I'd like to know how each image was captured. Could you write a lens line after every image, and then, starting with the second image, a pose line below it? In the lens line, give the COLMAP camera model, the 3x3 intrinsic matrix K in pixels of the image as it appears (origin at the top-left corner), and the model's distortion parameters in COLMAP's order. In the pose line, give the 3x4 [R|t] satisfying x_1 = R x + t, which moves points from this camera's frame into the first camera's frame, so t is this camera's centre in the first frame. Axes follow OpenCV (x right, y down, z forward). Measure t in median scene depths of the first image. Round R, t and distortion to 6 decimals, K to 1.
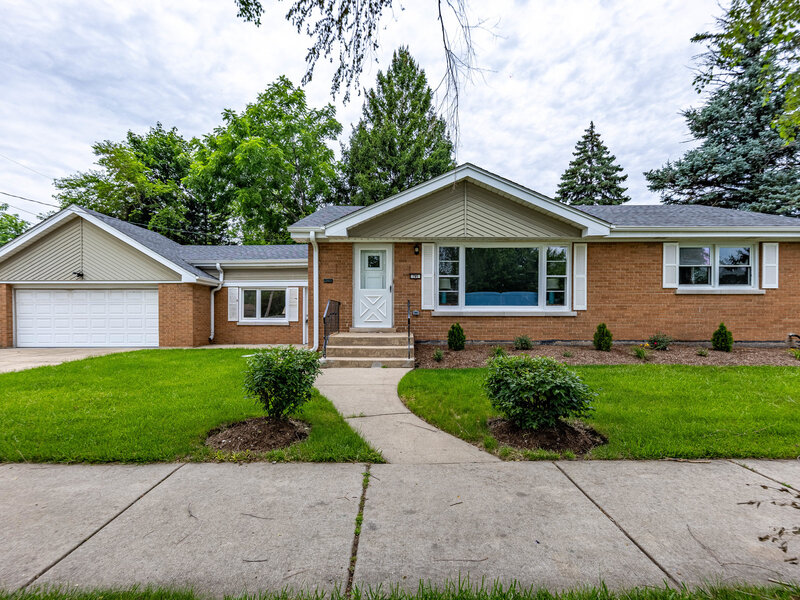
lens RADIAL K [[291.9, 0, 398.8], [0, 291.9, 321.4], [0, 0, 1]] dist [0.001323, -0.000170]
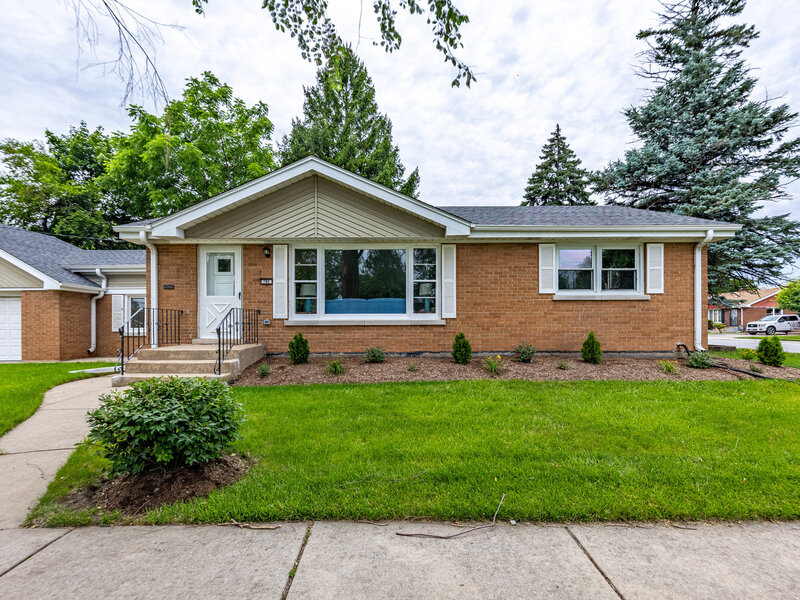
lens RADIAL K [[295.5, 0, 399.9], [0, 295.5, 328.2], [0, 0, 1]] dist [0.001020, 0.000214]
pose [[0.999923, -0.004978, 0.011402, 0.345927], [0.005038, 0.999973, -0.005279, -0.002881], [-0.011376, 0.005336, 0.999921, 0.064821]]
